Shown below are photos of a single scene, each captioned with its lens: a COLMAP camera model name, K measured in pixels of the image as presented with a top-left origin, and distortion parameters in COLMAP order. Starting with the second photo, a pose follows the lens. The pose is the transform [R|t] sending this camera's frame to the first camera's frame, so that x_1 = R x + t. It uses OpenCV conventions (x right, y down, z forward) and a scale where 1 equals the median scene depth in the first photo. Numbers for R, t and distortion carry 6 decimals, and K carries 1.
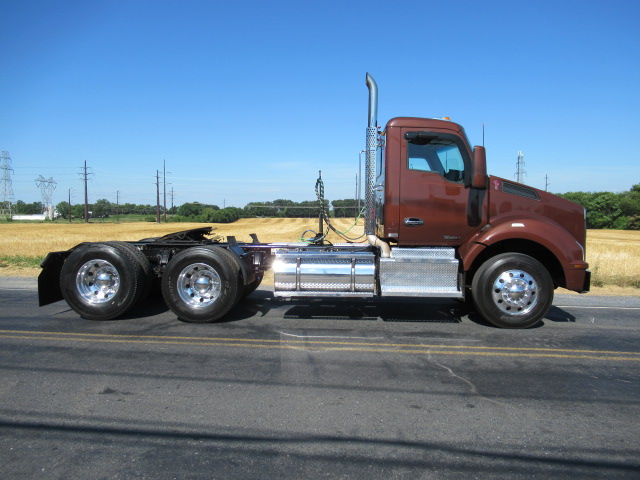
lens RADIAL K [[473.8, 0, 320.0], [0, 473.8, 240.0], [0, 0, 1]] dist [-0.002310, 0.004187]
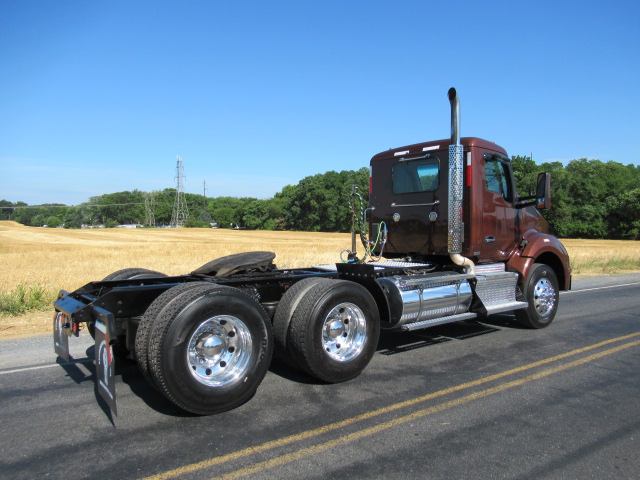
lens RADIAL K [[473.8, 0, 320.0], [0, 473.8, 240.0], [0, 0, 1]] dist [-0.002310, 0.004187]
pose [[0.765806, -0.027336, 0.642490, -0.618345], [0.030186, 0.999523, 0.006547, -0.046067], [-0.642363, 0.014381, 0.766266, 0.356189]]
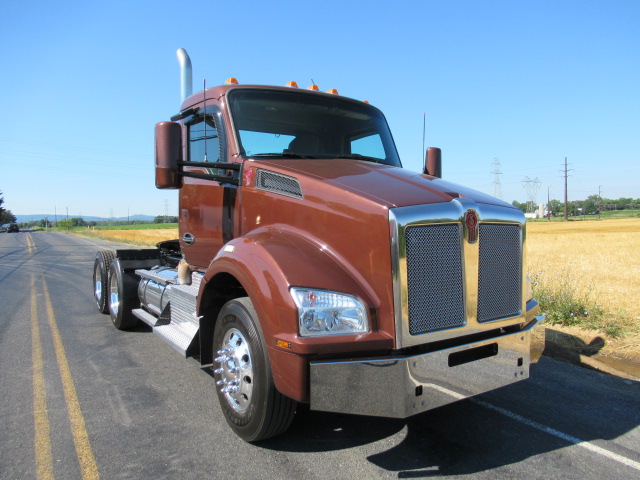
lens RADIAL K [[473.8, 0, 320.0], [0, 473.8, 240.0], [0, 0, 1]] dist [-0.002310, 0.004187]
pose [[0.574442, 0.017169, -0.818365, 0.737776], [-0.012627, 0.999847, 0.012114, -0.040461], [0.818448, 0.003375, 0.574571, 0.606898]]
